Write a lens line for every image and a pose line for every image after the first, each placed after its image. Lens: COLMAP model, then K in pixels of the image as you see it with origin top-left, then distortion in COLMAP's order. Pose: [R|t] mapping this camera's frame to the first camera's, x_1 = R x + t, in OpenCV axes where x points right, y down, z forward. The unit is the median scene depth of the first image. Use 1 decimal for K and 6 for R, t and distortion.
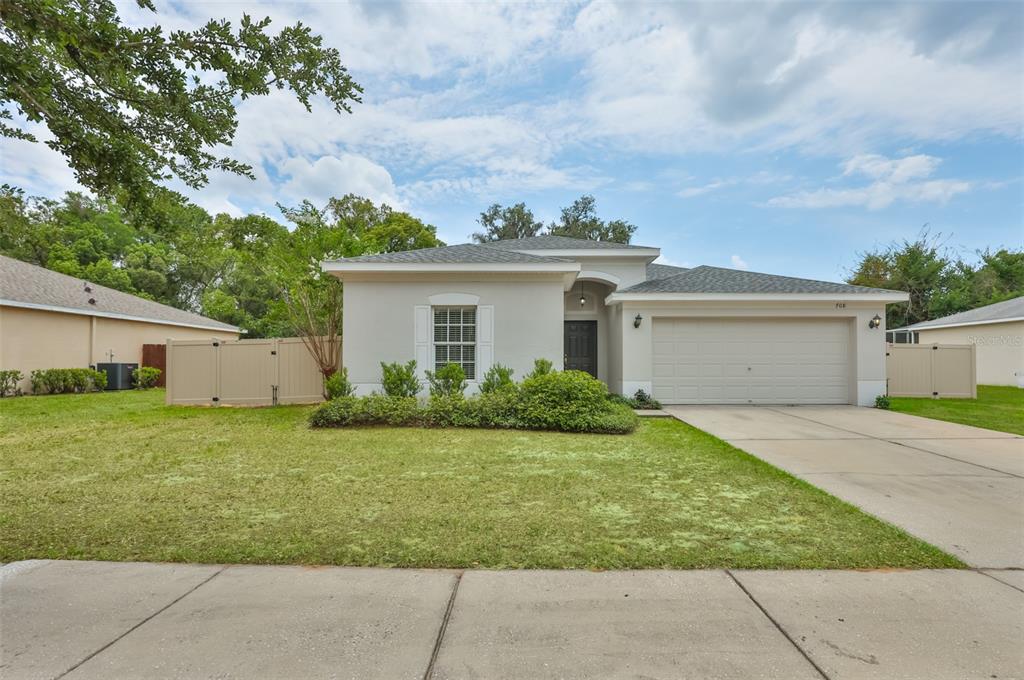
lens RADIAL K [[432.8, 0, 541.0], [0, 432.8, 357.1], [0, 0, 1]] dist [0.001679, -0.000180]
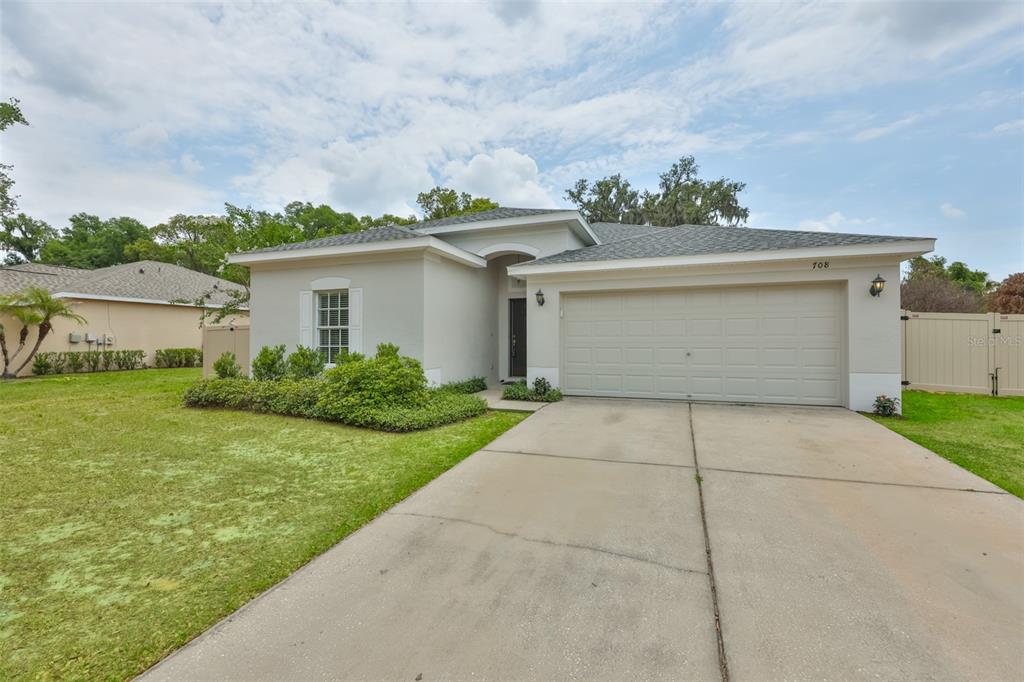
lens RADIAL K [[432.8, 0, 545.2], [0, 432.8, 326.0], [0, 0, 1]] dist [0.001679, -0.000180]
pose [[0.940975, -0.013253, -0.338216, 0.238367], [0.007009, 0.999782, -0.019677, -0.004654], [0.338403, 0.016145, 0.940863, 0.091359]]
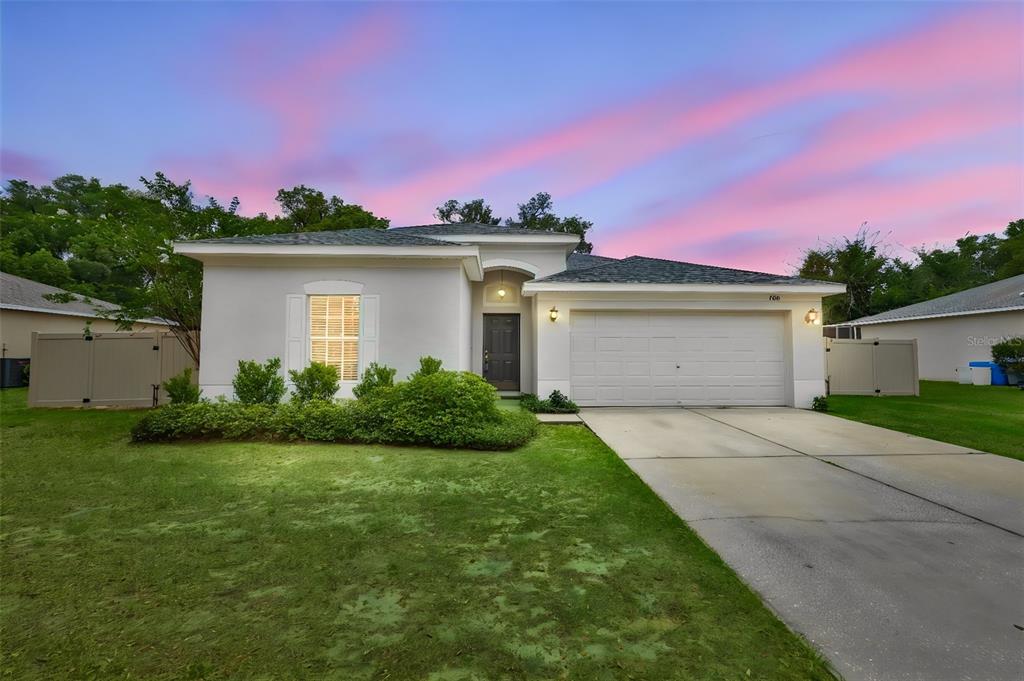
lens RADIAL K [[411.6, 0, 524.8], [0, 411.6, 334.0], [0, 0, 1]] dist [0.000179, 0.001370]
pose [[0.999579, 0.002326, 0.028930, 0.063417], [-0.001278, 0.999344, -0.036185, -0.004504], [-0.028995, 0.036133, 0.998926, 0.066401]]
